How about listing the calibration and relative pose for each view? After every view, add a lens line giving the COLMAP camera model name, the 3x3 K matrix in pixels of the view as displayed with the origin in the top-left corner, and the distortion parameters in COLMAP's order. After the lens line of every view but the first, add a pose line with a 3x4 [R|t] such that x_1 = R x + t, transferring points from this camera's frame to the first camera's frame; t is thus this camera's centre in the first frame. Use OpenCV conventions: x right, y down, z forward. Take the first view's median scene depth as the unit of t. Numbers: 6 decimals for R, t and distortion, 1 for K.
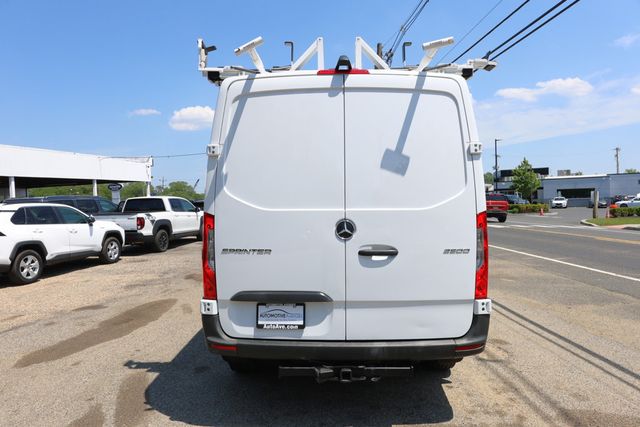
lens RADIAL K [[447.3, 0, 324.5], [0, 447.3, 215.1], [0, 0, 1]] dist [-0.021515, 0.010075]
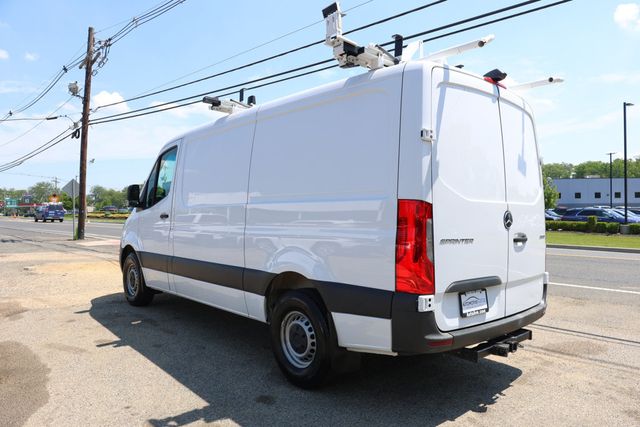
lens RADIAL K [[447.3, 0, 321.0], [0, 447.3, 213.8], [0, 0, 1]] dist [-0.021515, 0.010075]
pose [[0.729748, 0.019217, 0.683446, -1.070108], [-0.000359, 0.999616, -0.027723, 0.048180], [-0.683716, 0.019986, 0.729474, 0.482280]]
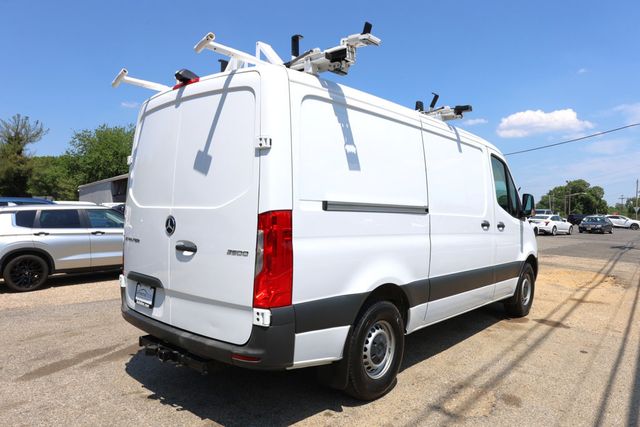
lens RADIAL K [[447.3, 0, 317.7], [0, 447.3, 211.7], [0, 0, 1]] dist [-0.021515, 0.010075]
pose [[0.758500, 0.019715, -0.651375, 1.030590], [-0.037092, 0.999228, -0.012949, -0.000112], [0.650616, 0.033983, 0.758646, 0.385507]]
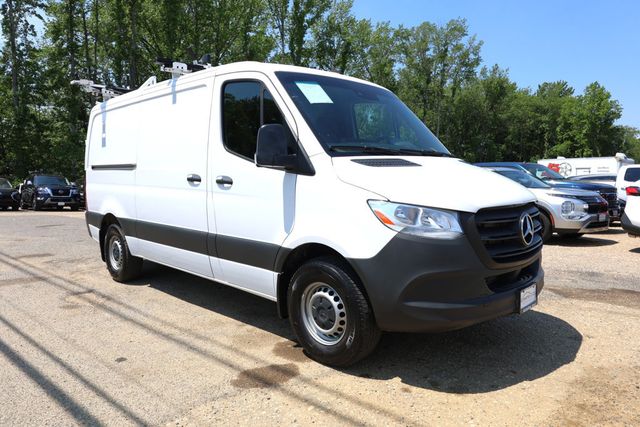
lens RADIAL K [[447.3, 0, 326.0], [0, 447.3, 214.7], [0, 0, 1]] dist [-0.021515, 0.010075]
pose [[-0.689059, 0.075330, -0.720779, 1.154496], [-0.004687, 0.994099, 0.108377, -0.040176], [0.724690, 0.078056, -0.684640, 3.413158]]
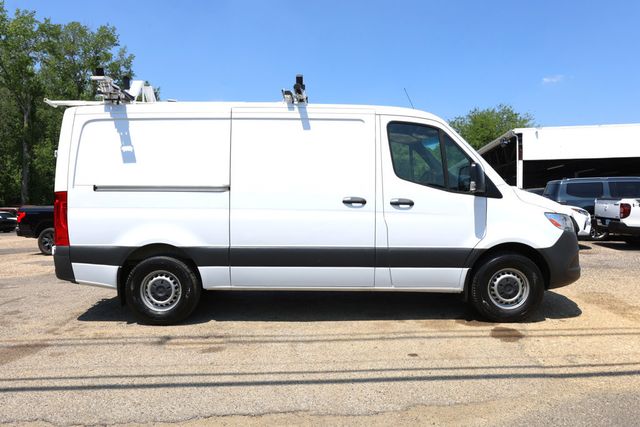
lens RADIAL K [[485.1, 0, 319.2], [0, 485.1, 216.6], [0, 0, 1]] dist [-0.009249, -0.018468]
pose [[0.007134, 0.051266, -0.998660, 2.157312], [-0.018261, 0.998525, 0.051128, -0.029021], [0.999808, 0.017872, 0.008060, 1.972470]]
